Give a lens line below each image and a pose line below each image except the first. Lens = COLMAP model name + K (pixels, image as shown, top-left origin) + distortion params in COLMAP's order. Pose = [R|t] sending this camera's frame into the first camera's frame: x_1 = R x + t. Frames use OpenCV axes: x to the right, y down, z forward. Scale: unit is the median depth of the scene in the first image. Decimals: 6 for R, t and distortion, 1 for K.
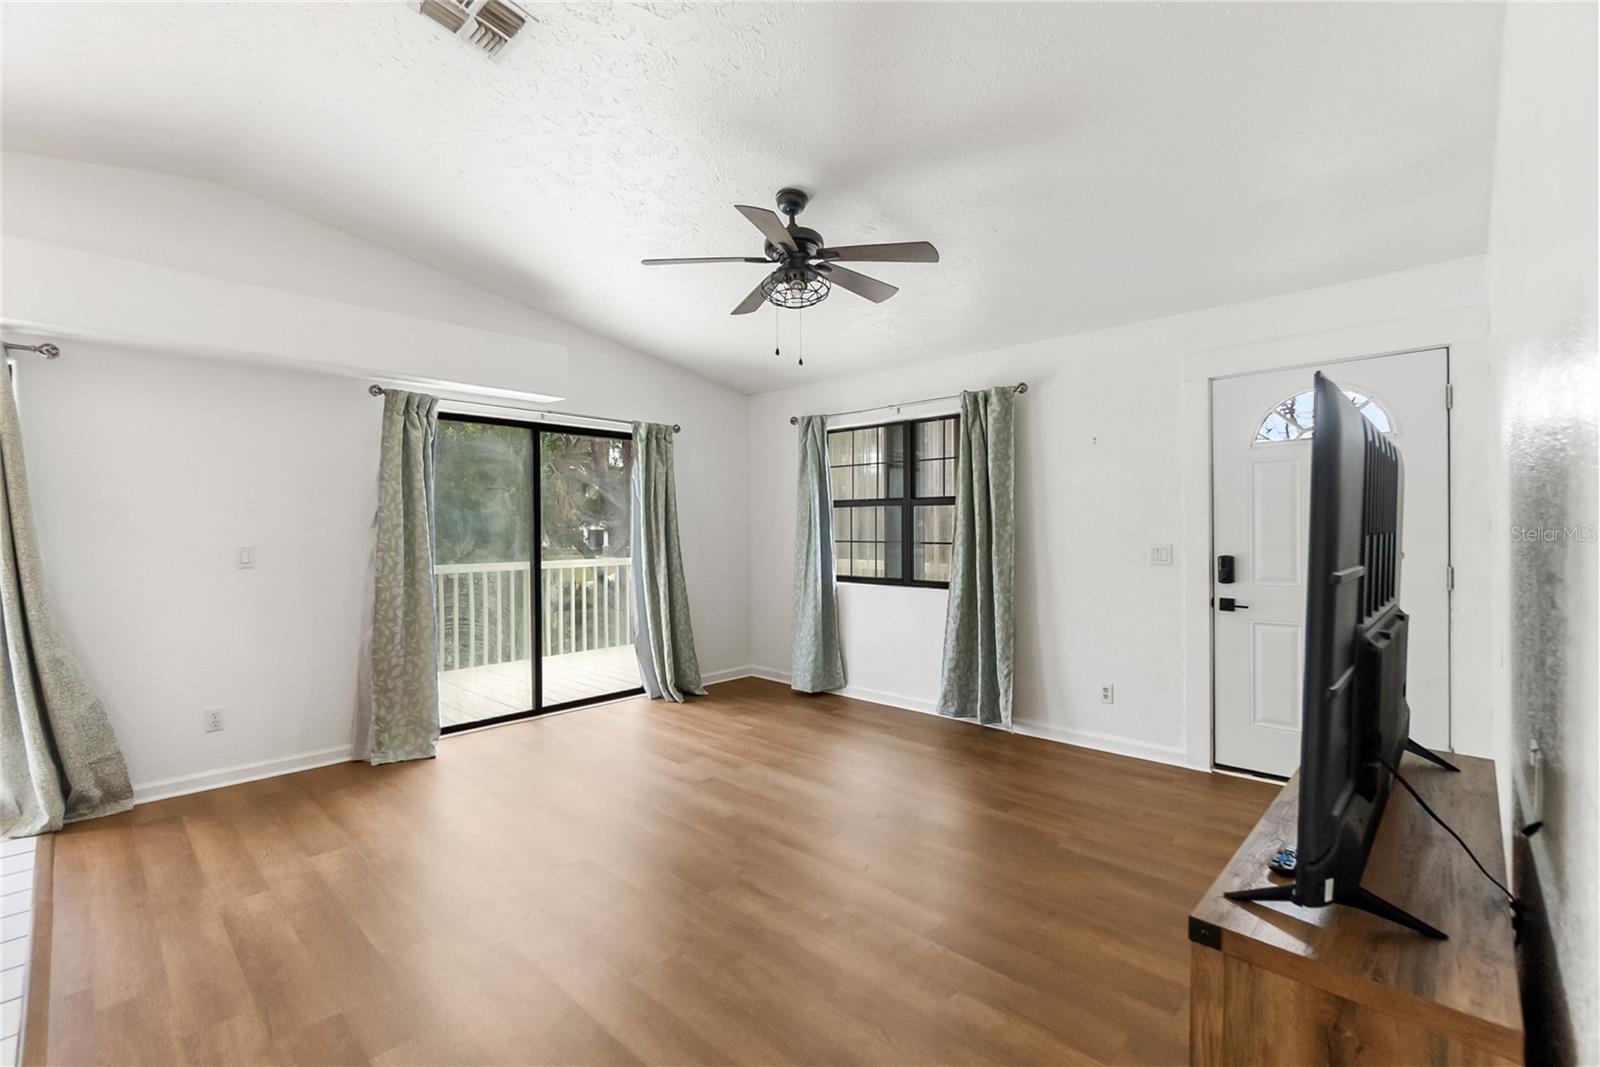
lens RADIAL K [[692.9, 0, 794.9], [0, 692.9, 527.3], [0, 0, 1]] dist [-0.000554, 0.000158]
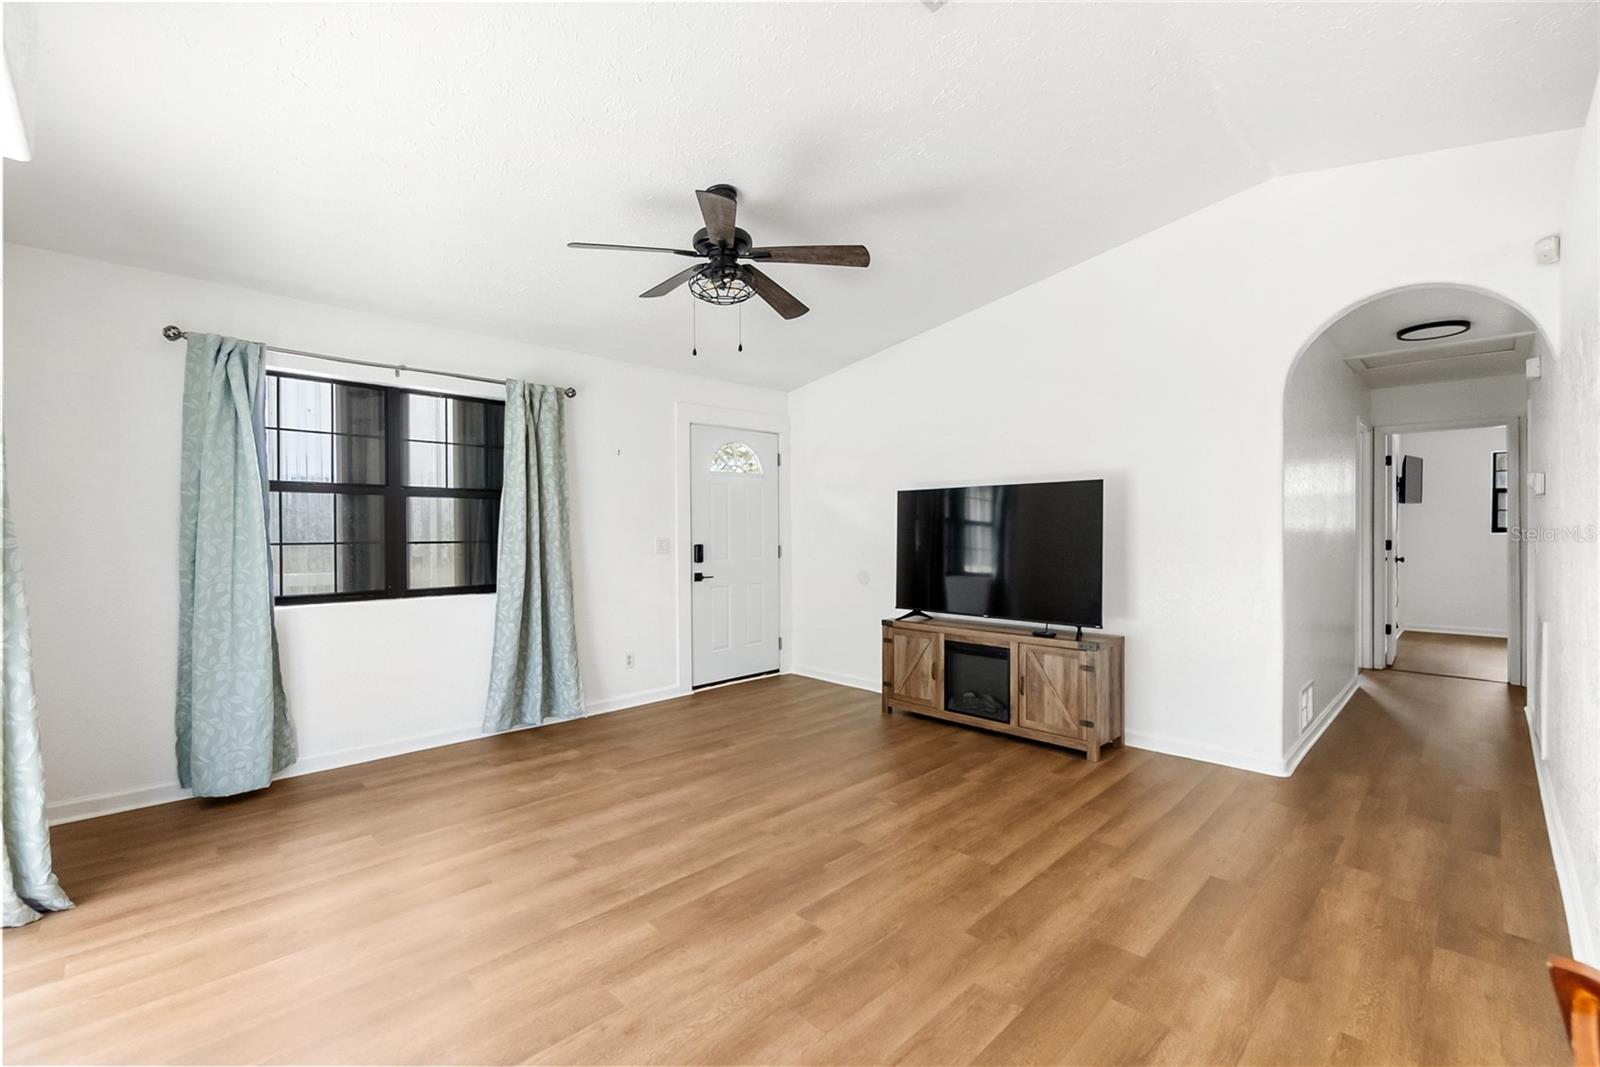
lens RADIAL K [[696.9, 0, 805.4], [0, 696.9, 536.7], [0, 0, 1]] dist [-0.001788, -0.000365]
pose [[0.023497, -0.008748, 0.999686, -0.685793], [0.000122, 0.999962, 0.008748, 0.009575], [-0.999724, -0.000084, 0.023498, 0.584395]]
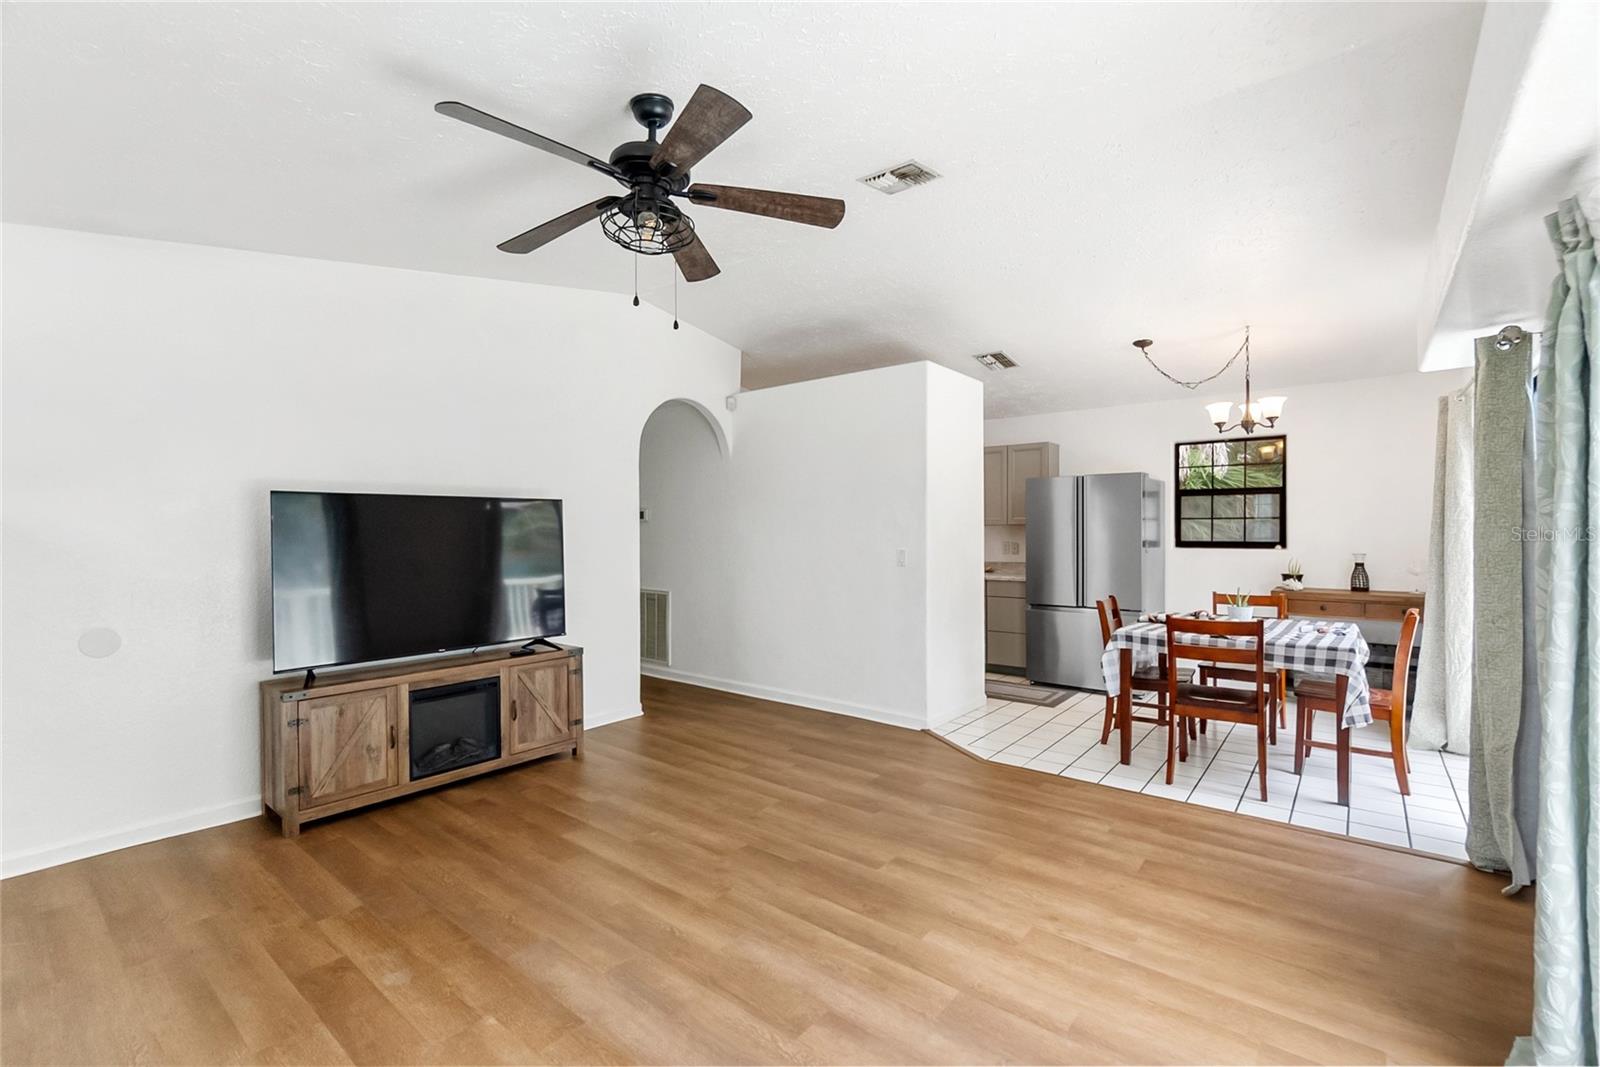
lens RADIAL K [[696.9, 0, 805.4], [0, 696.9, 536.7], [0, 0, 1]] dist [-0.001788, -0.000365]
pose [[-0.996030, 0.007858, -0.088666, -0.067507], [0.007230, 0.999946, 0.007399, -0.007131], [0.088719, 0.006728, -0.996034, 1.202468]]
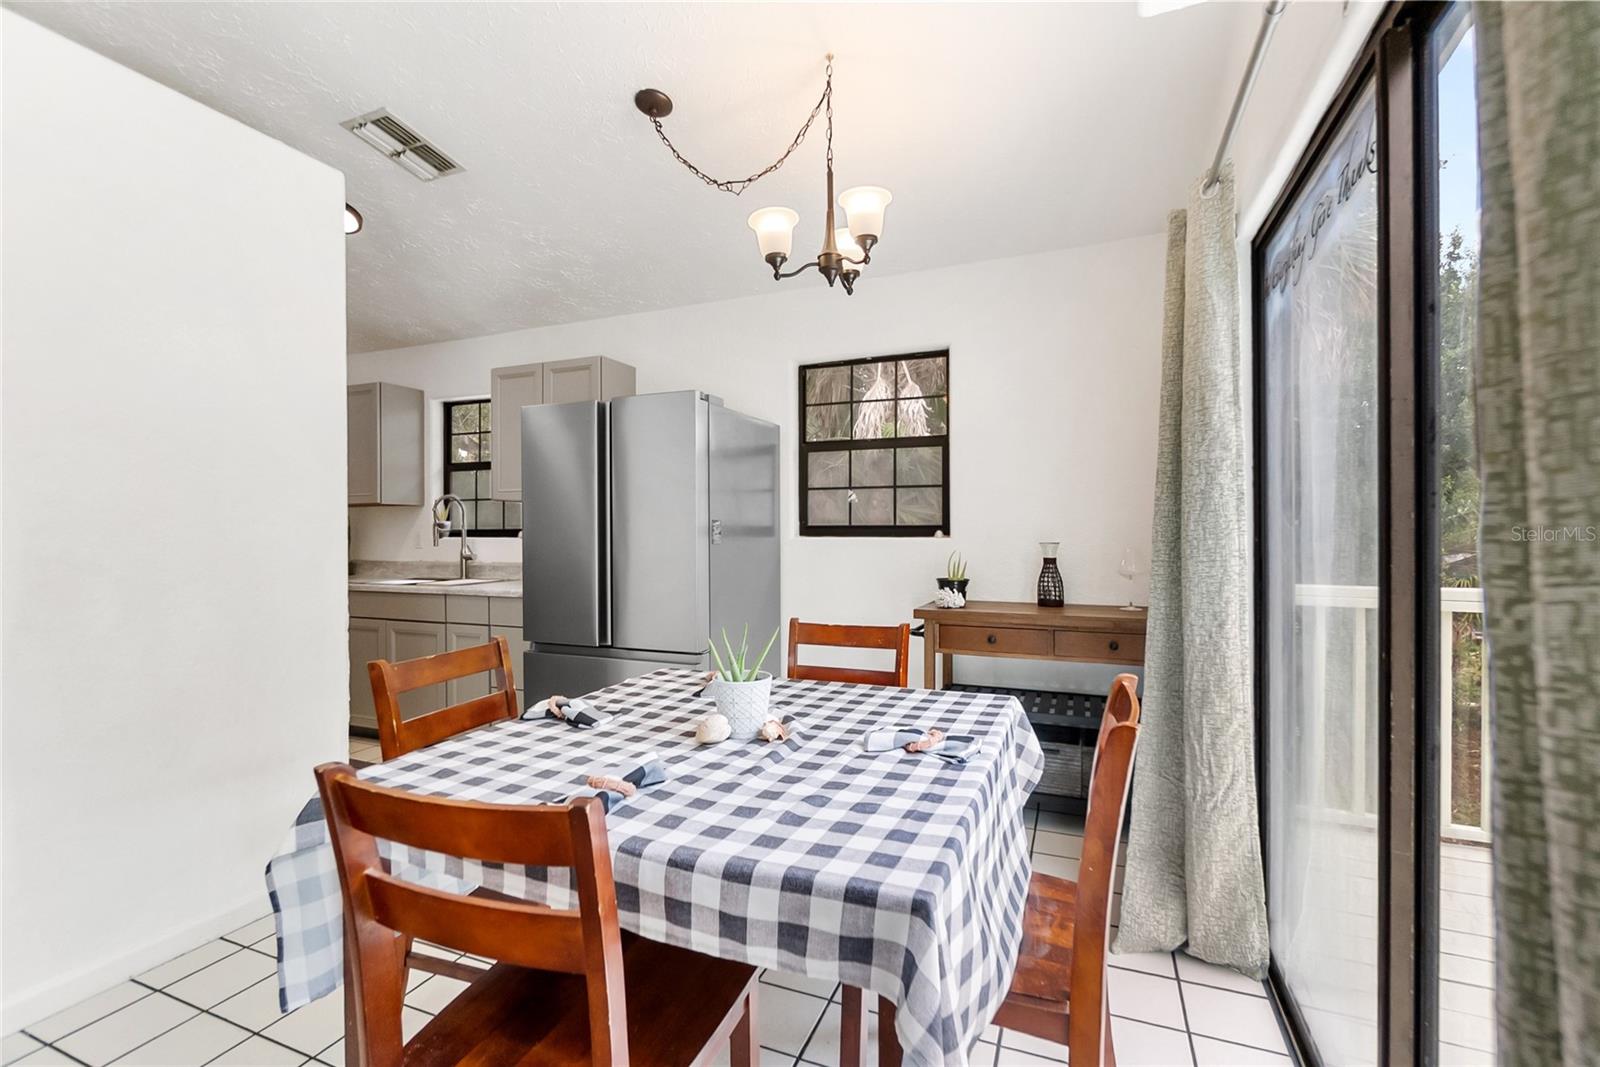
lens RADIAL K [[693.3, 0, 804.3], [0, 693.3, 535.6], [0, 0, 1]] dist [-0.002342, -0.000050]
pose [[-0.931120, 0.008465, -0.364615, -0.608073], [0.007116, 0.999962, 0.005043, 0.023847], [0.364644, 0.002101, -0.931145, 0.684307]]
